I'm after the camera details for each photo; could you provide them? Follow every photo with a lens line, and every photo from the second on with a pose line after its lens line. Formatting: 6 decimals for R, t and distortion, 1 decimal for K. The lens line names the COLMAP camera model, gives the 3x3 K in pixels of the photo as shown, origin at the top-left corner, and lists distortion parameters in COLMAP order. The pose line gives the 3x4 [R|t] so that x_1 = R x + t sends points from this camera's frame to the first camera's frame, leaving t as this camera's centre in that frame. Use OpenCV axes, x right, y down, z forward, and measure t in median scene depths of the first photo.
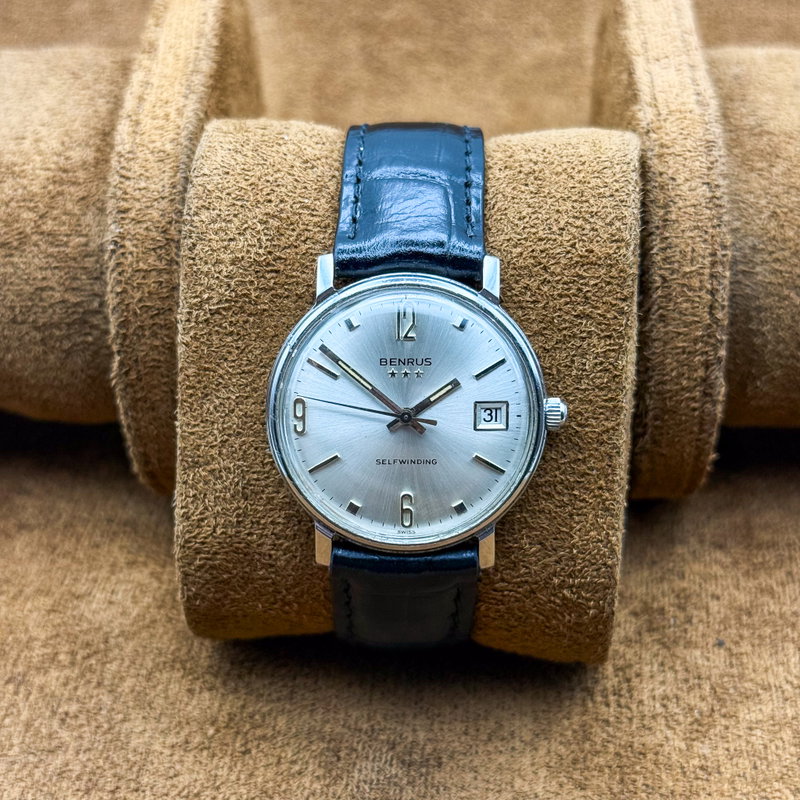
lens RADIAL K [[1514.6, 0, 400.0], [0, 1514.6, 400.0], [0, 0, 1]] dist [0.068052, 0.084644]
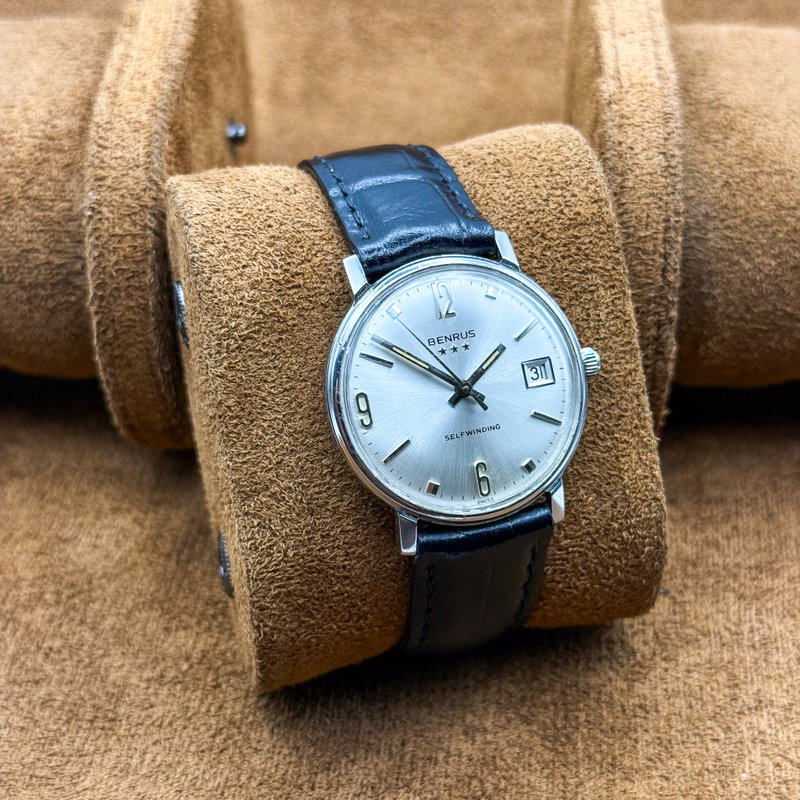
lens RADIAL K [[1514.6, 0, 400.0], [0, 1514.6, 400.0], [0, 0, 1]] dist [0.068052, 0.084644]
pose [[0.942241, -0.196109, 0.271520, -0.307696], [0.233451, 0.965834, -0.112544, 0.119987], [-0.240172, 0.169431, 0.955830, 0.017389]]
